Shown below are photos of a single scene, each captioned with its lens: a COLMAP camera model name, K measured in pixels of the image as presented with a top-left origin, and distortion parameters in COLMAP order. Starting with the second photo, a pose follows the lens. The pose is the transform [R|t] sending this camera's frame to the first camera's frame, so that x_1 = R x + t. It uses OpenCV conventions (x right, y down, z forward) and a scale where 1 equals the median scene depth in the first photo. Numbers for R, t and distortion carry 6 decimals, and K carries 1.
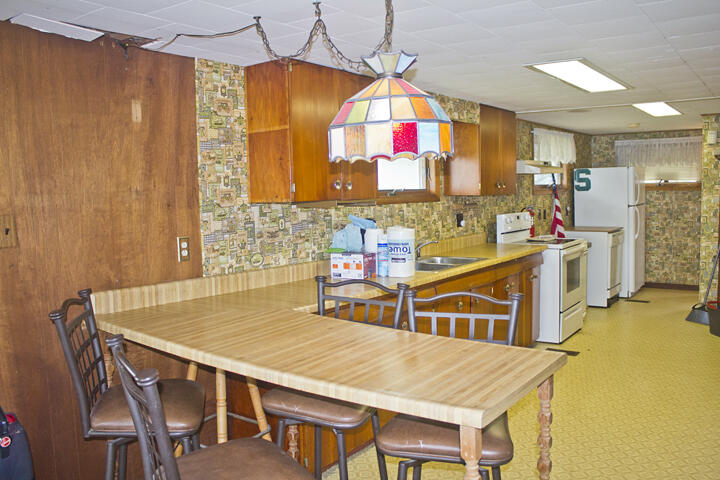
lens RADIAL K [[613.0, 0, 360.0], [0, 613.0, 240.0], [0, 0, 1]] dist [-0.172326, 0.163687]
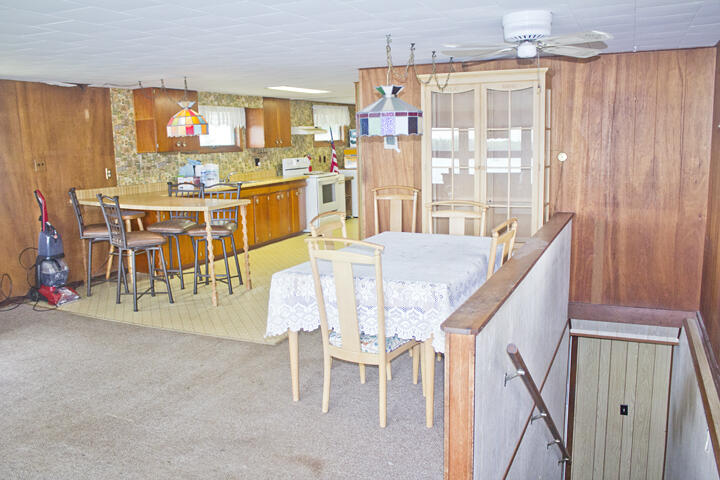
lens RADIAL K [[613.0, 0, 360.0], [0, 613.0, 240.0], [0, 0, 1]] dist [-0.172326, 0.163687]
pose [[0.980363, -0.035872, 0.193912, 0.130842], [0.021256, 0.996809, 0.076937, 0.076843], [-0.196053, -0.071305, 0.977997, -0.962657]]
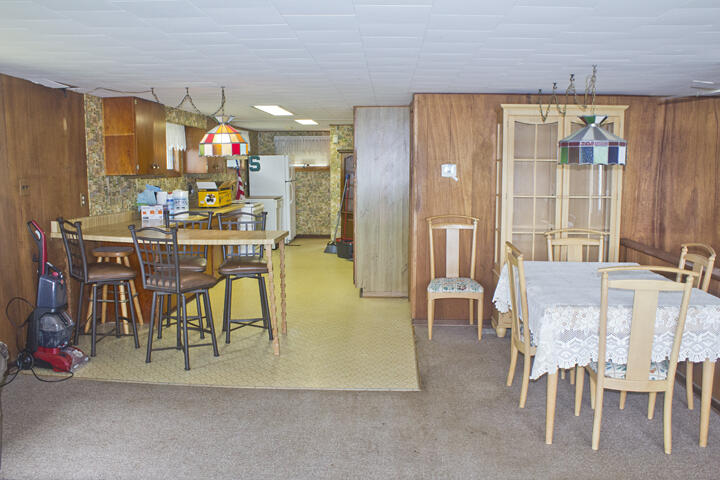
lens RADIAL K [[613.0, 0, 360.0], [0, 613.0, 240.0], [0, 0, 1]] dist [-0.172326, 0.163687]
pose [[0.837558, -0.044373, 0.544543, -0.396138], [0.028532, 0.998889, 0.037512, 0.063208], [-0.545603, -0.015882, 0.837894, -0.656007]]
